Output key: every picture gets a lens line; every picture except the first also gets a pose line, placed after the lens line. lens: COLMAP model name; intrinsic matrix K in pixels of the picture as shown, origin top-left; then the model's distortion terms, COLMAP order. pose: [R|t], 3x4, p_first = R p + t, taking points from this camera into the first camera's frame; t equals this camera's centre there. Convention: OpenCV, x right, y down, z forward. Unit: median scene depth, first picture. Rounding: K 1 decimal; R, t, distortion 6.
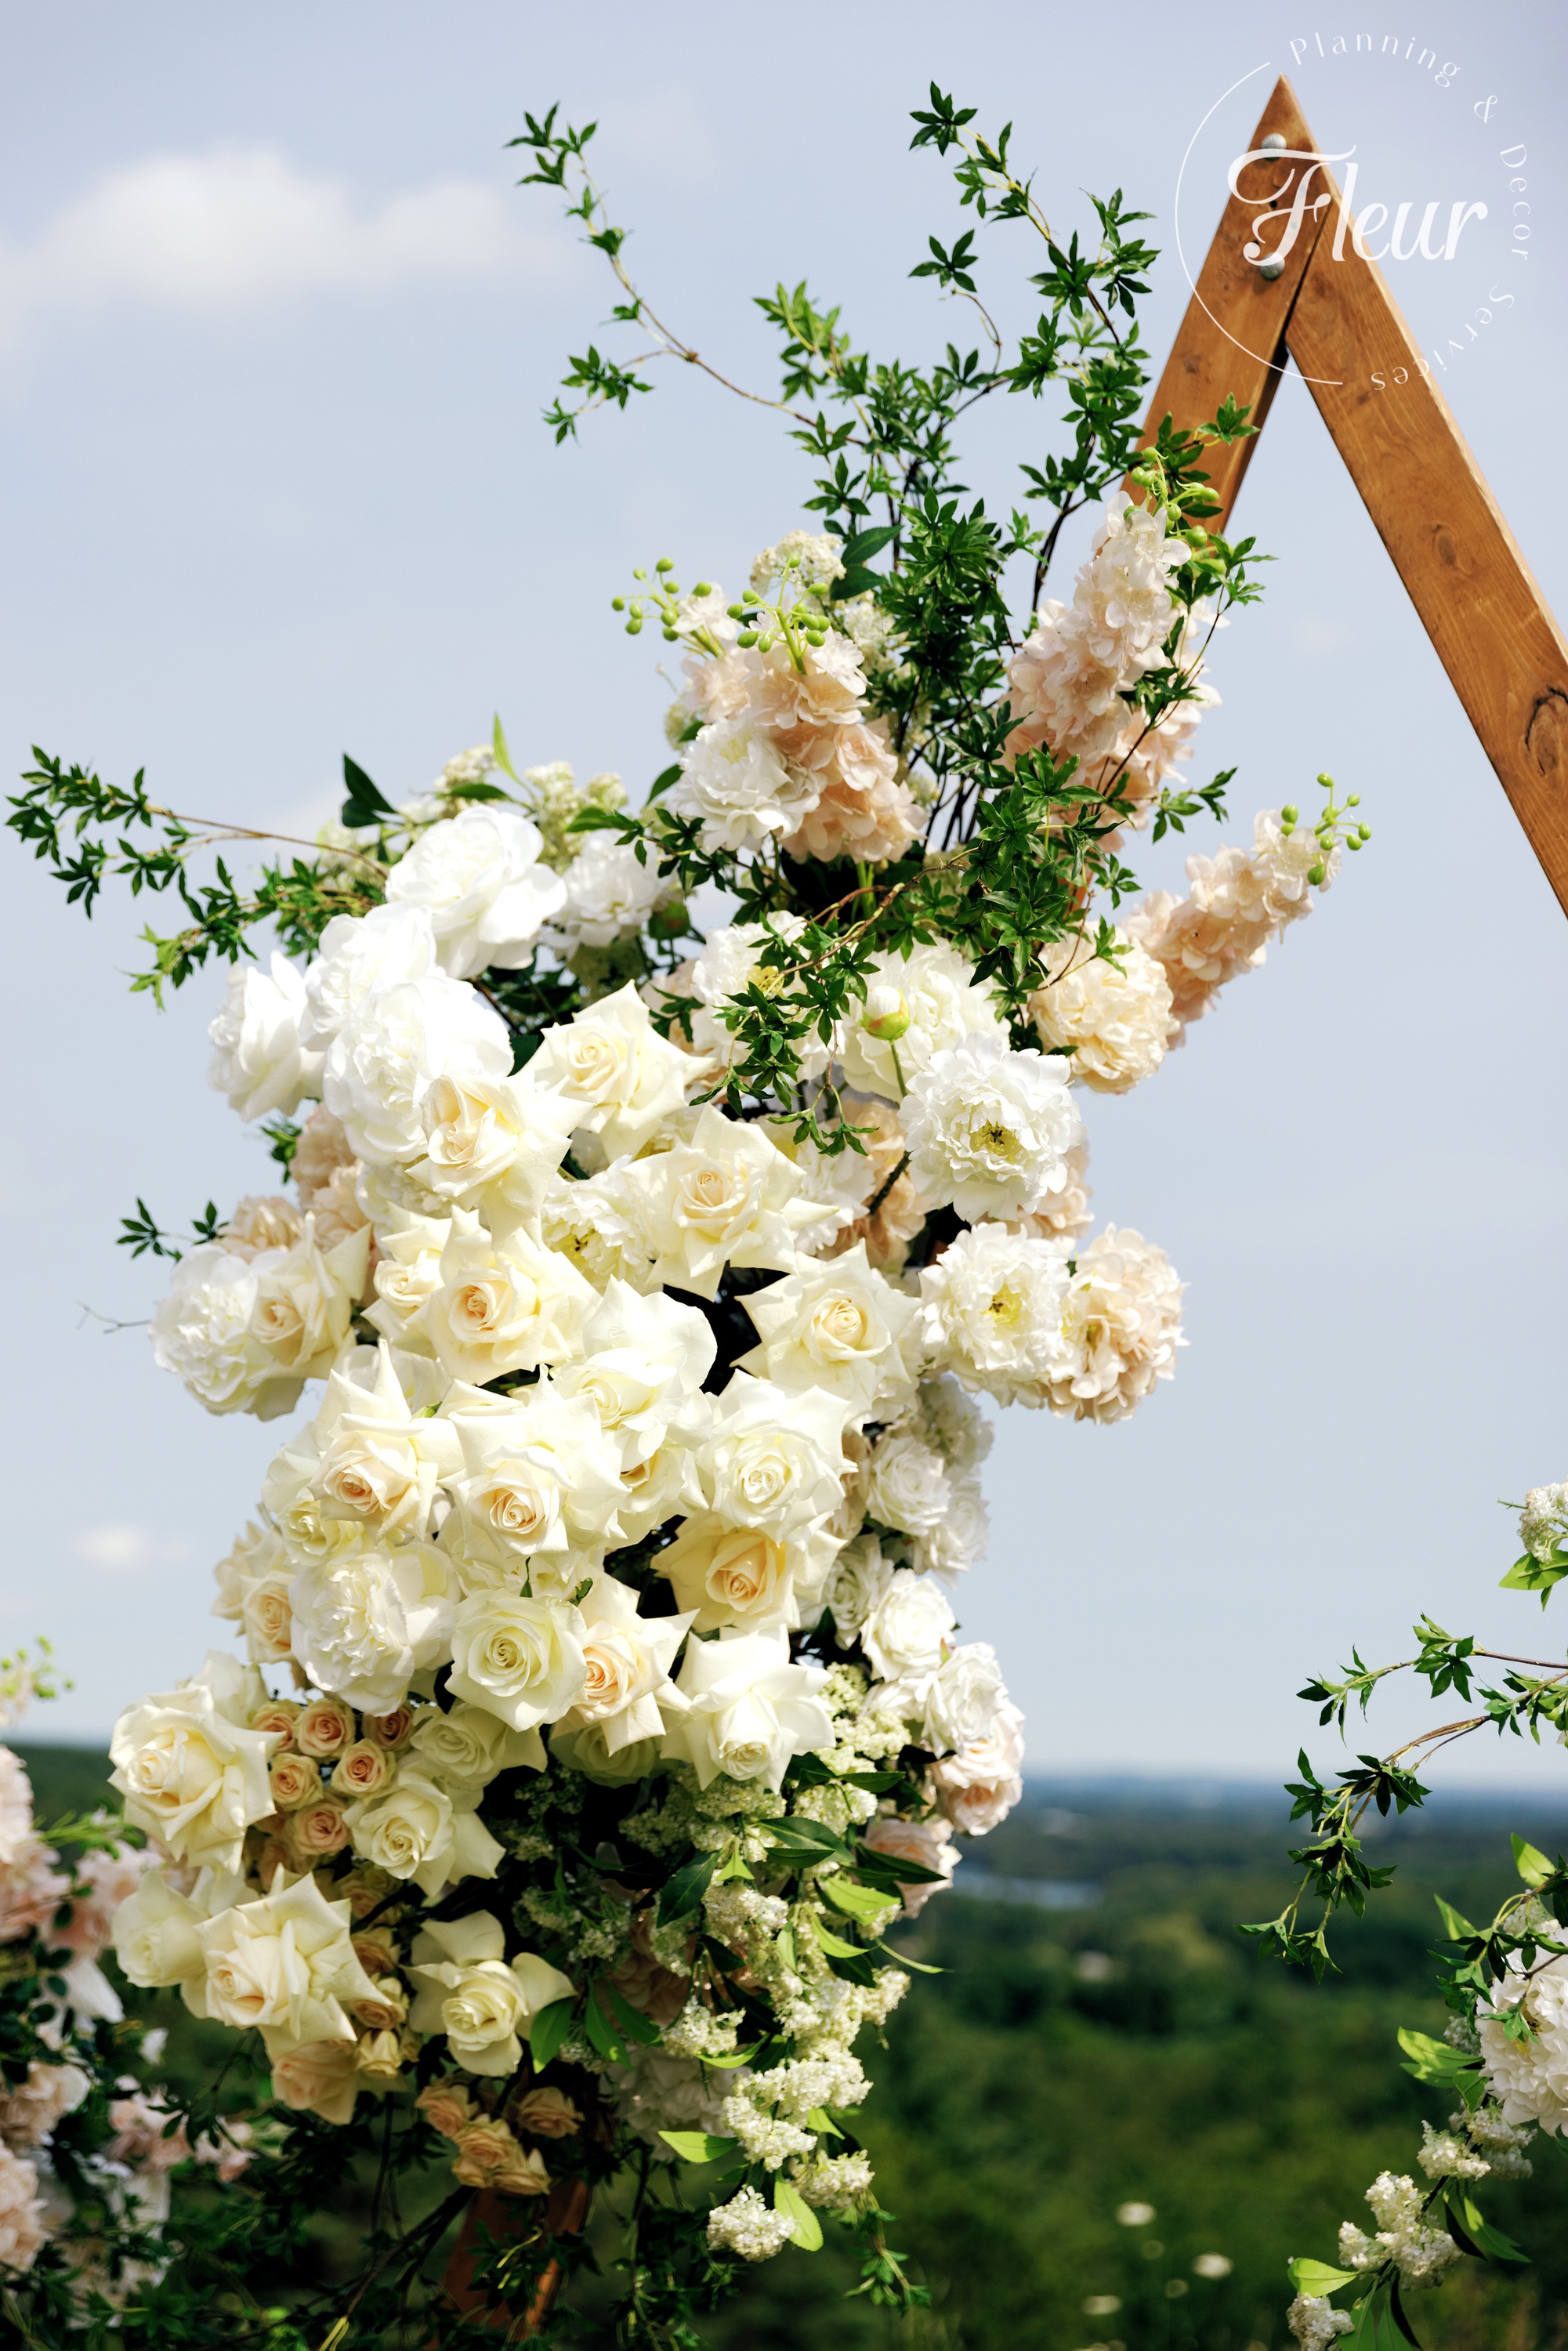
lens RADIAL K [[3858.7, 0, 737.2], [0, 3858.7, 1247.0], [0, 0, 1]] dist [-0.000971, -0.134824]
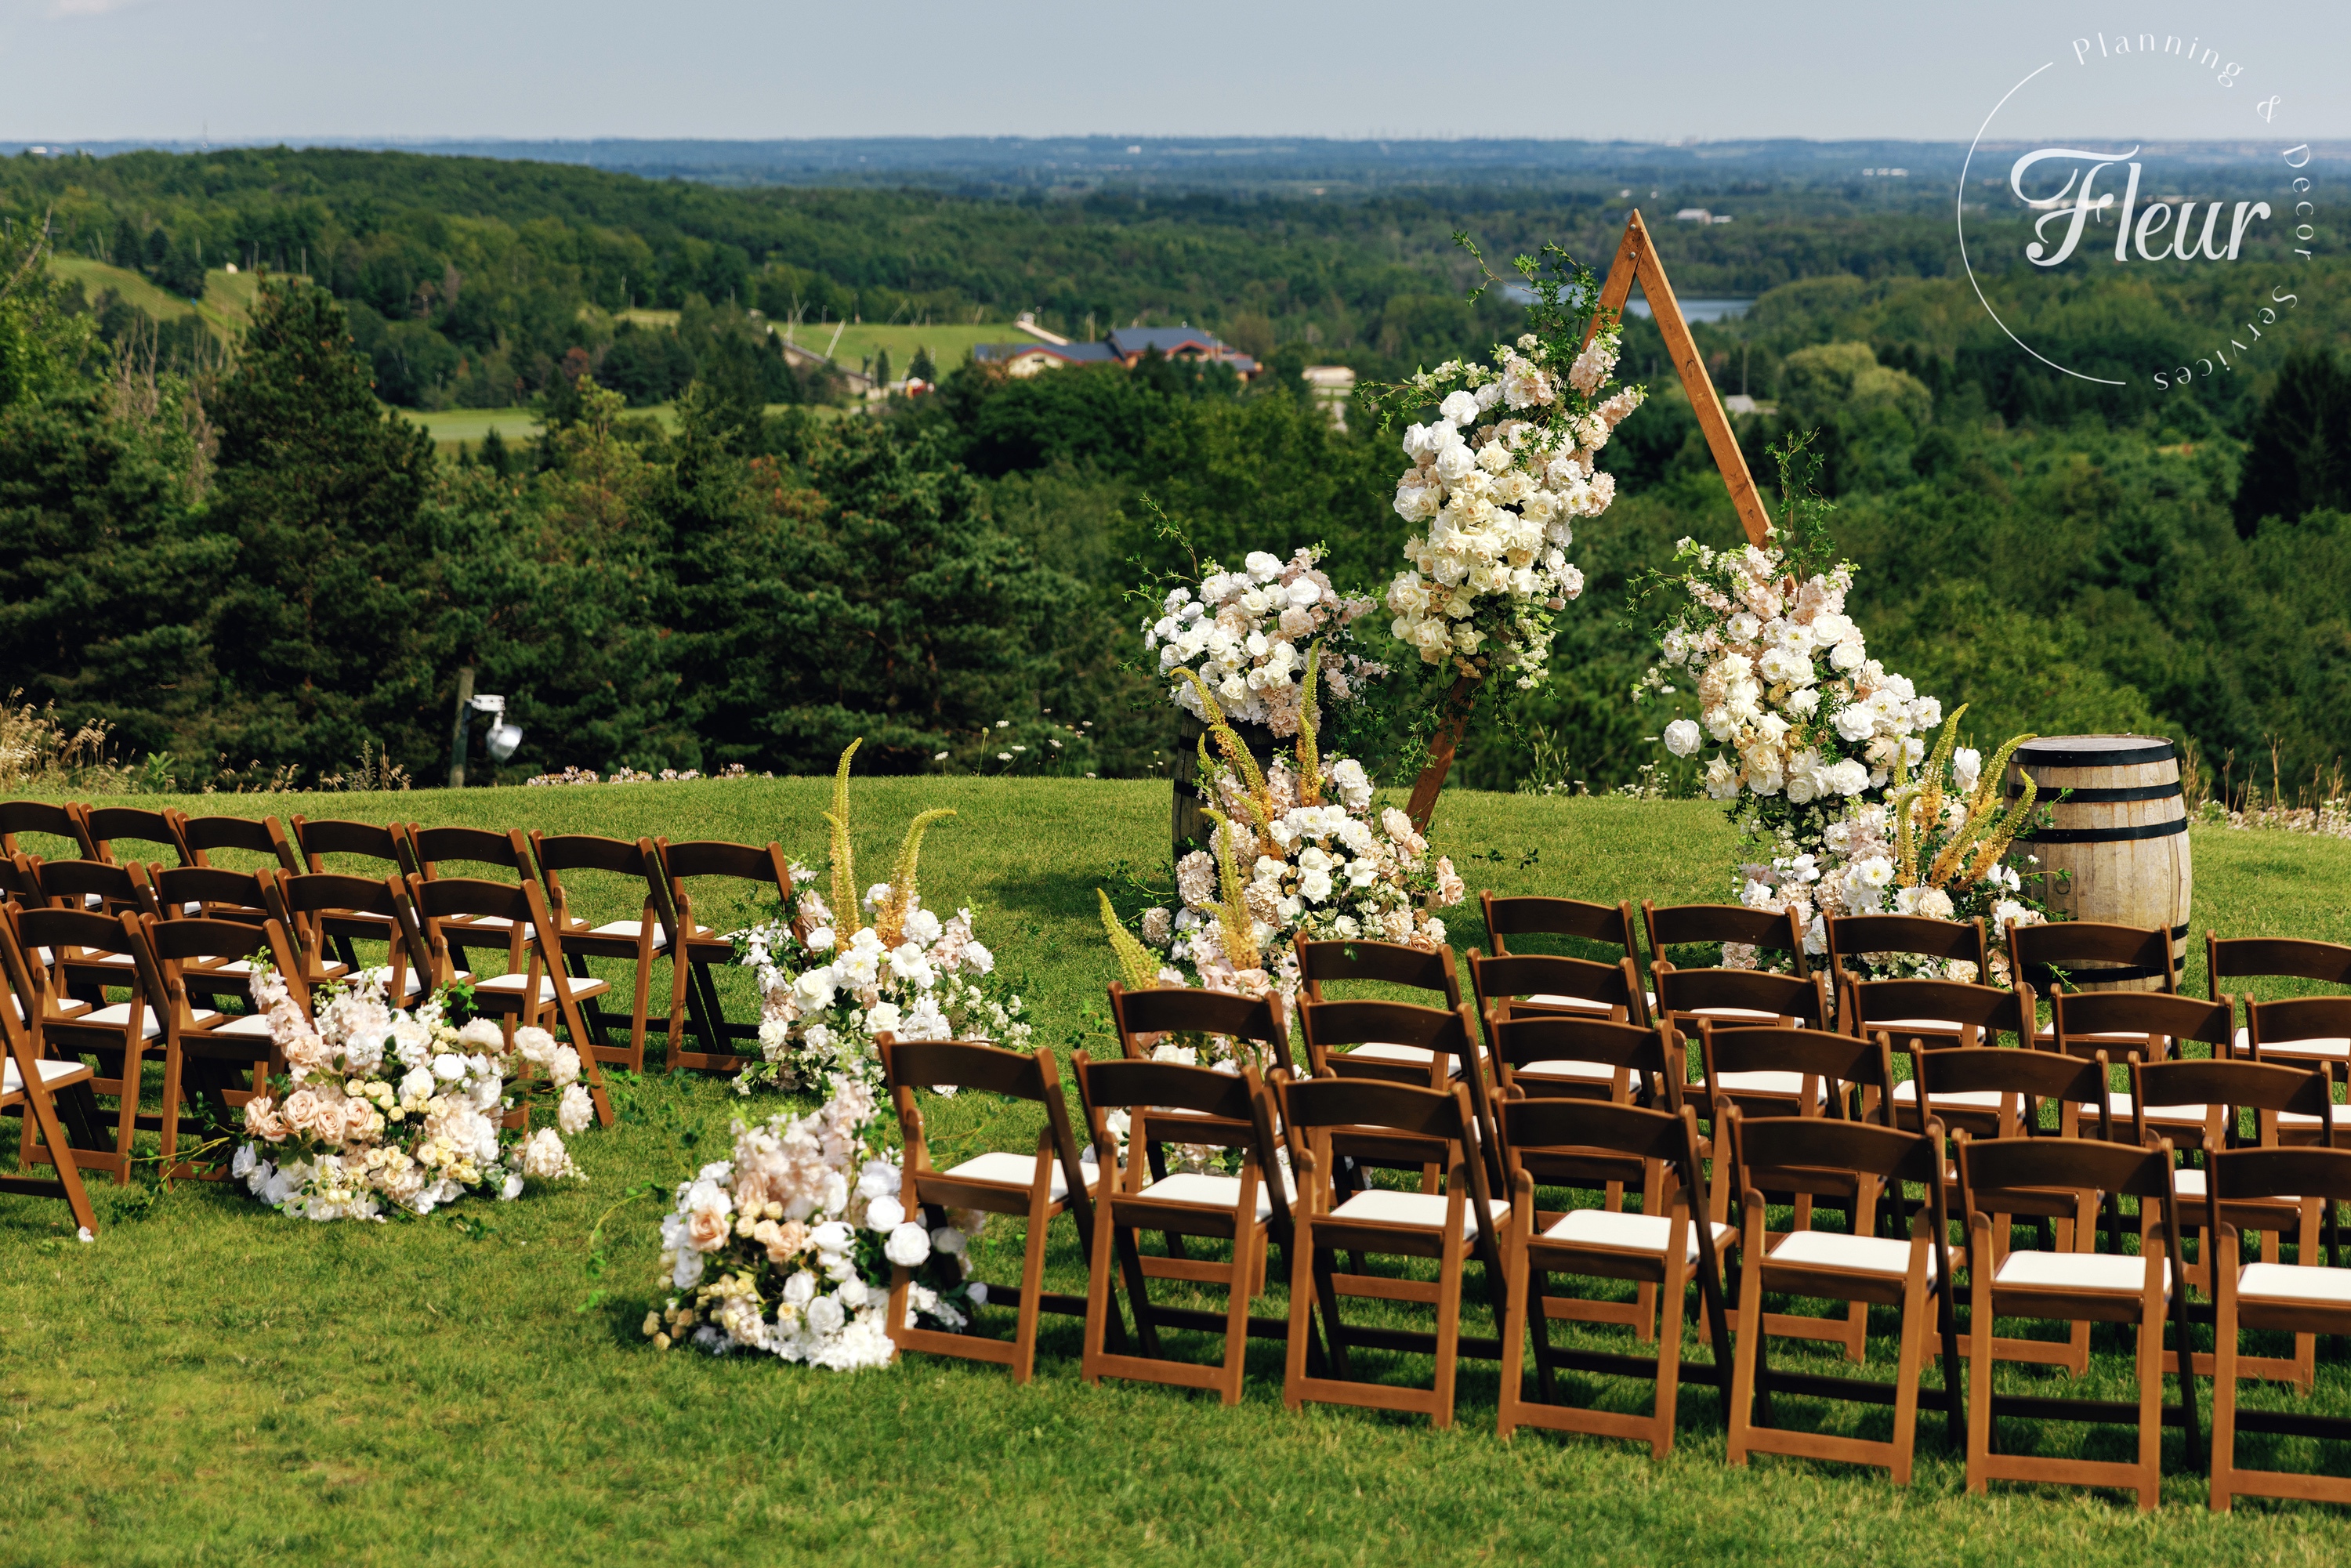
lens RADIAL K [[5044.5, 0, 1127.6], [0, 5044.5, 698.2], [0, 0, 1]] dist [-0.000496, 0.127720]
pose [[0.999068, -0.027979, -0.032880, -0.290730], [0.035116, 0.969670, 0.241882, -1.298317], [0.025115, -0.242811, 0.969748, -5.242407]]
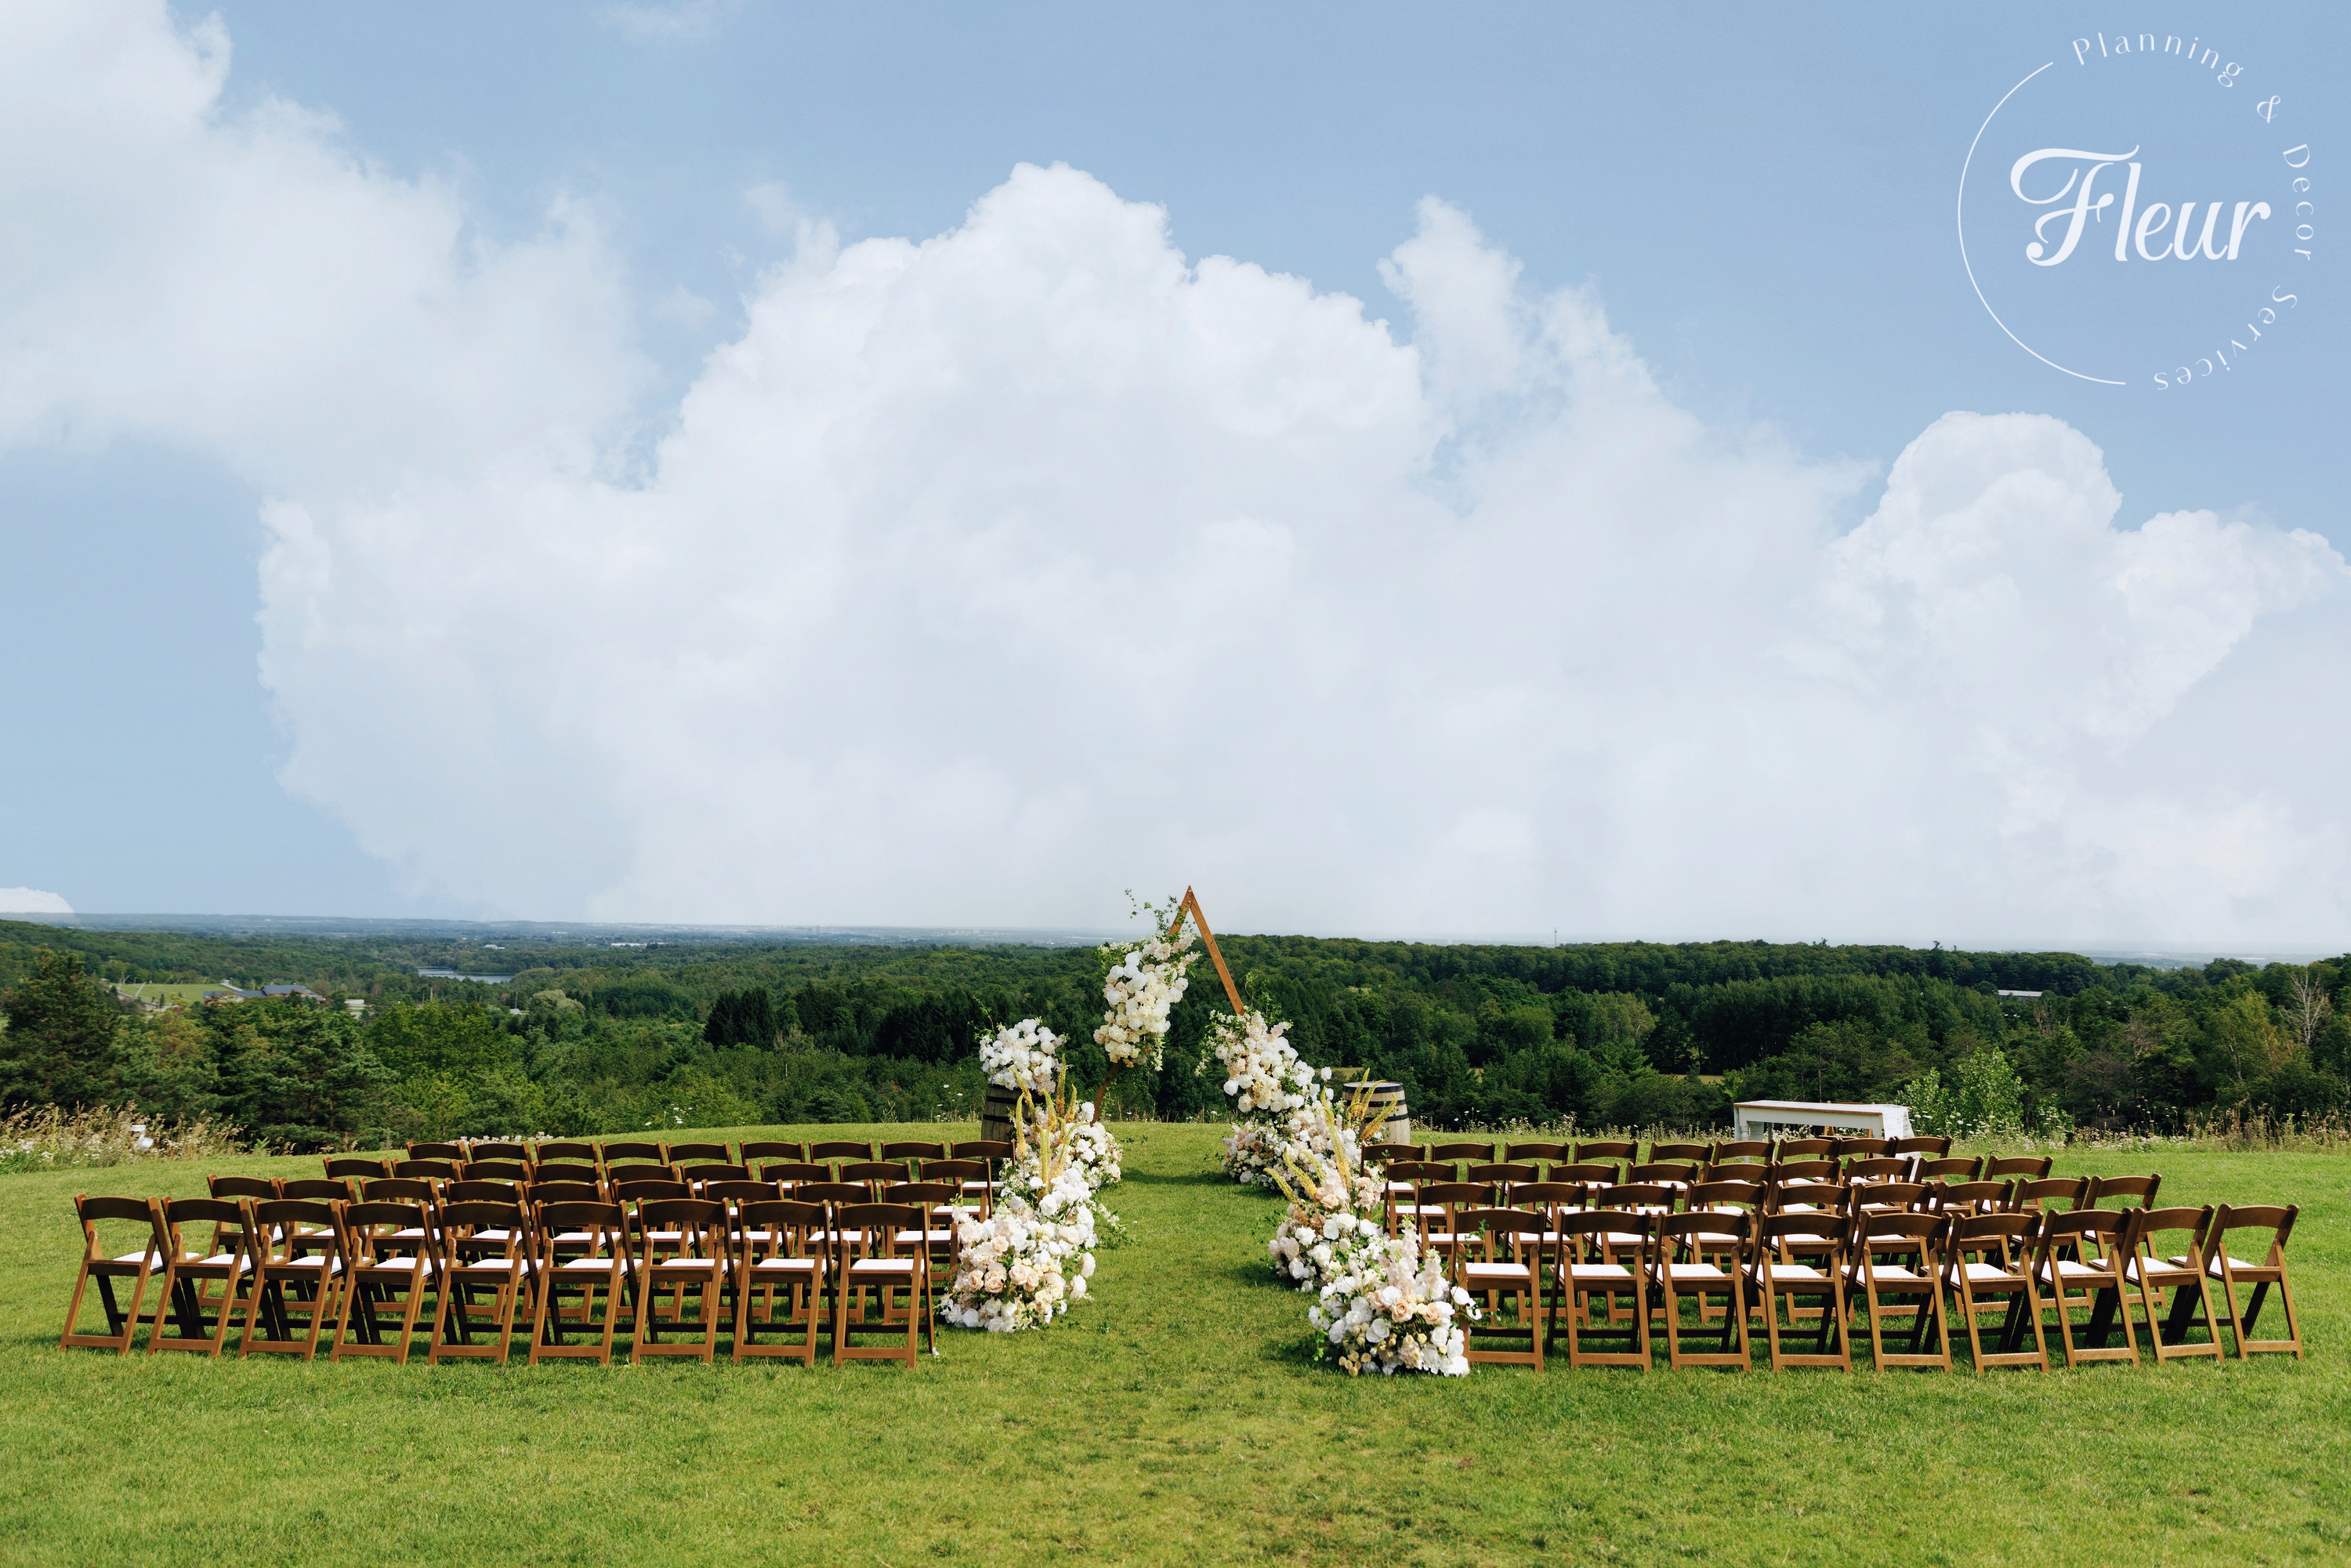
lens RADIAL K [[1601.0, 0, 1174.2], [0, 1601.0, 729.2], [0, 0, 1]] dist [0.008519, 0.004142]
pose [[0.886543, 0.044345, 0.460516, -2.378936], [-0.053862, 0.998520, 0.007539, -0.891303], [-0.459500, -0.031488, 0.887619, -3.614556]]
